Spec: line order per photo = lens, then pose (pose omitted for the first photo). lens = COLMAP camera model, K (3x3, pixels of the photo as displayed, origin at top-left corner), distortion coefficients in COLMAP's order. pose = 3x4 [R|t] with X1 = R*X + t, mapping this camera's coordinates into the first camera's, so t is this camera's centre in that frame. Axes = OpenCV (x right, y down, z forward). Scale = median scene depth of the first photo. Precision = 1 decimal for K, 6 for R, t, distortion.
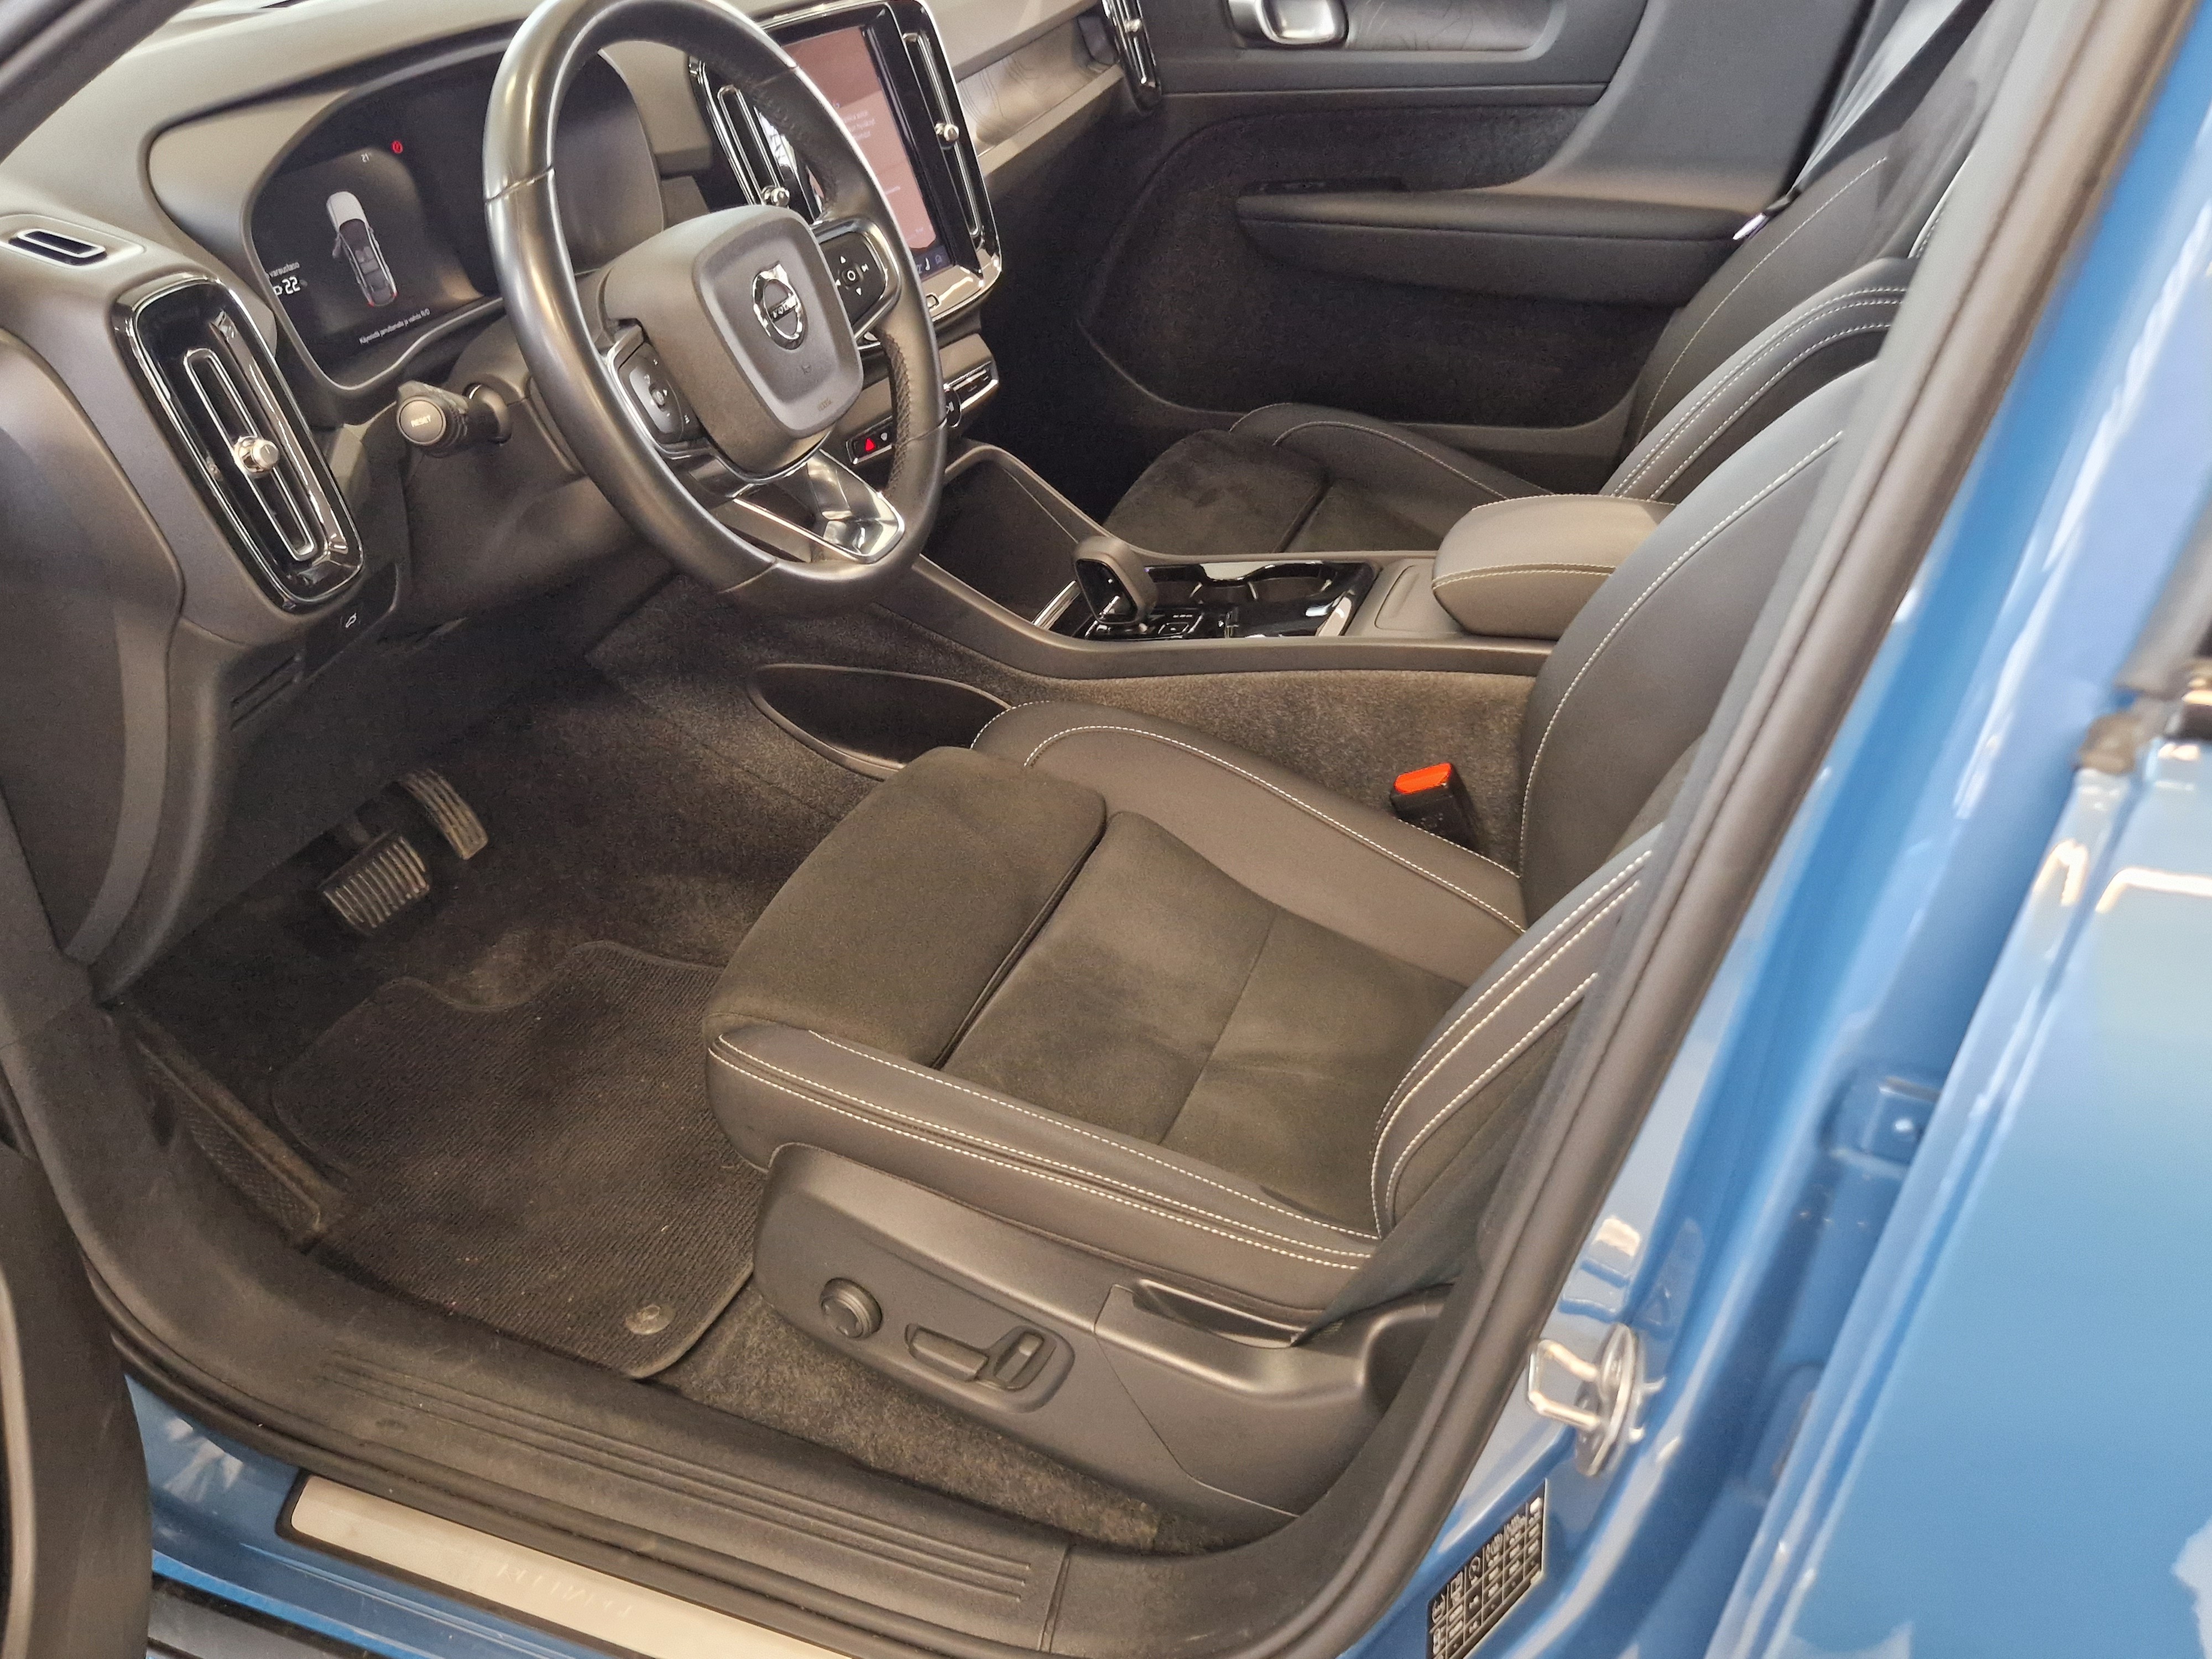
lens RADIAL K [[1698.2, 0, 1123.7], [0, 1698.2, 844.2], [0, 0, 1]] dist [0.068213, -0.040868]
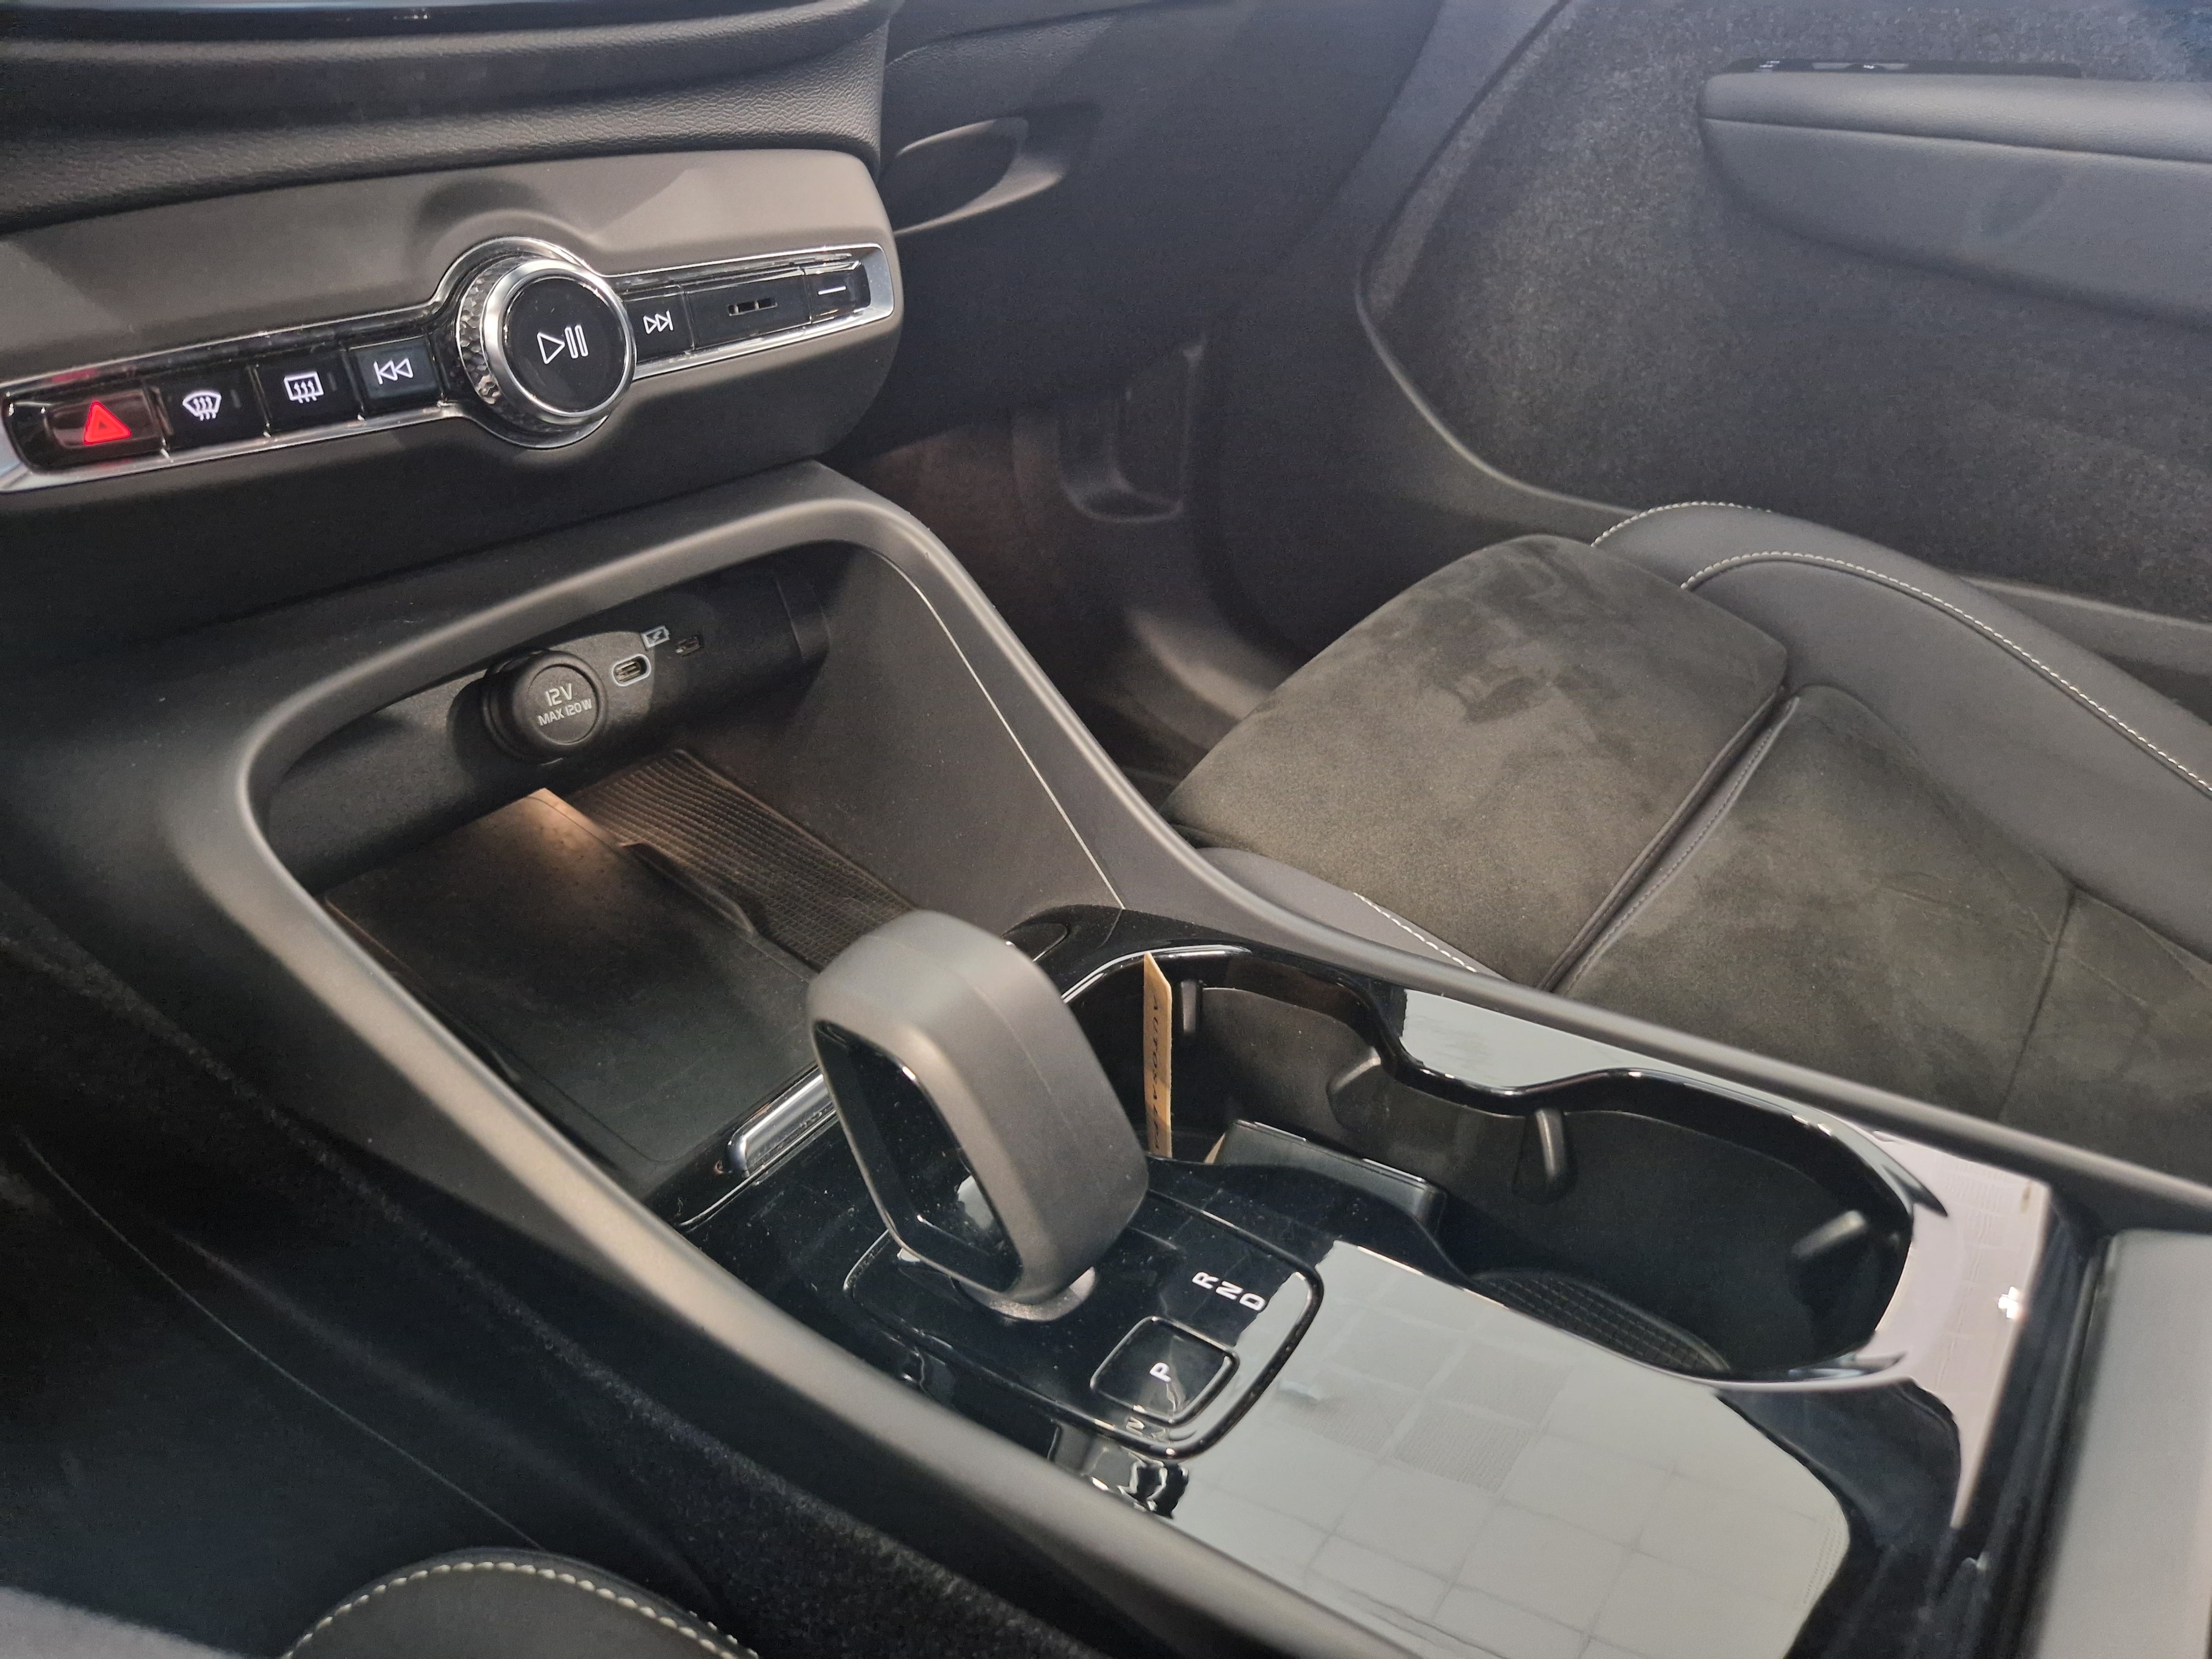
lens RADIAL K [[1474.2, 0, 1106.0], [0, 1474.2, 829.5], [0, 0, 1]] dist [0.062771, -0.046299]
pose [[0.956056, 0.196485, -0.217603, 0.039163], [-0.197190, 0.980187, 0.018691, -0.151359], [0.216964, 0.025039, 0.975858, 0.590573]]
